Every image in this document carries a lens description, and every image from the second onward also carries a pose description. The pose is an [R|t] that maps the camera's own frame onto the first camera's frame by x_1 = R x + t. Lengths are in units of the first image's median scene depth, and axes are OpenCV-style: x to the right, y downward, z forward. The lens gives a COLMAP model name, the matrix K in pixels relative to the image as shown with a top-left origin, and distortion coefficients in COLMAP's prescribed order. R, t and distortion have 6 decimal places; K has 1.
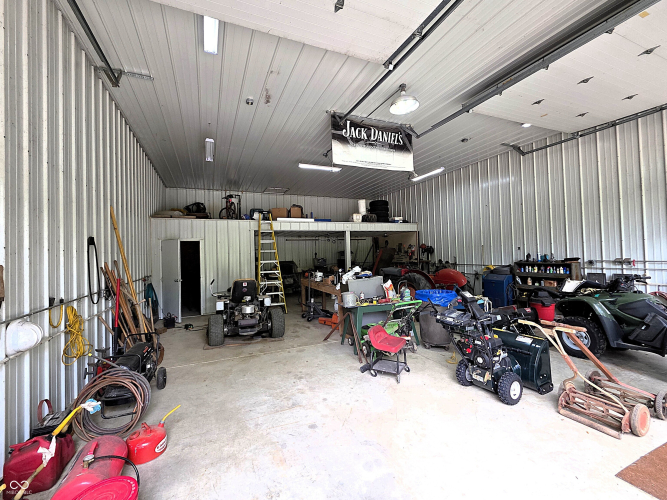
lens RADIAL K [[271.0, 0, 333.2], [0, 271.0, 249.8], [0, 0, 1]] dist [0.004509, -0.000209]
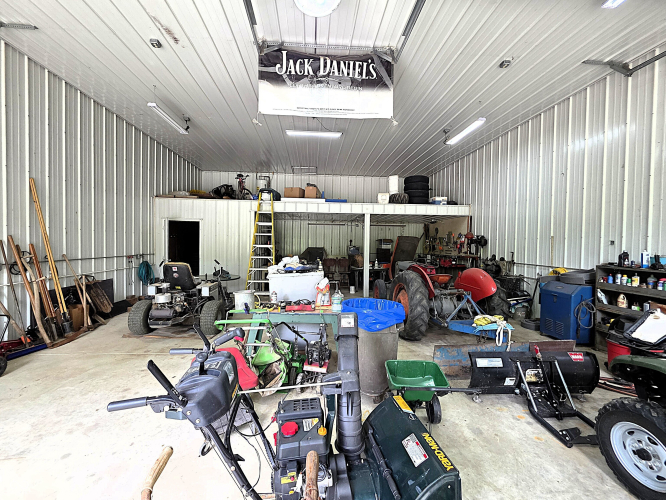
lens RADIAL K [[270.6, 0, 332.8], [0, 270.6, 248.4], [0, 0, 1]] dist [0.004509, -0.000209]
pose [[0.944632, 0.050083, -0.324288, 0.289826], [-0.037790, 0.998312, 0.044097, 0.003725], [0.325949, -0.029401, 0.944930, 0.236880]]
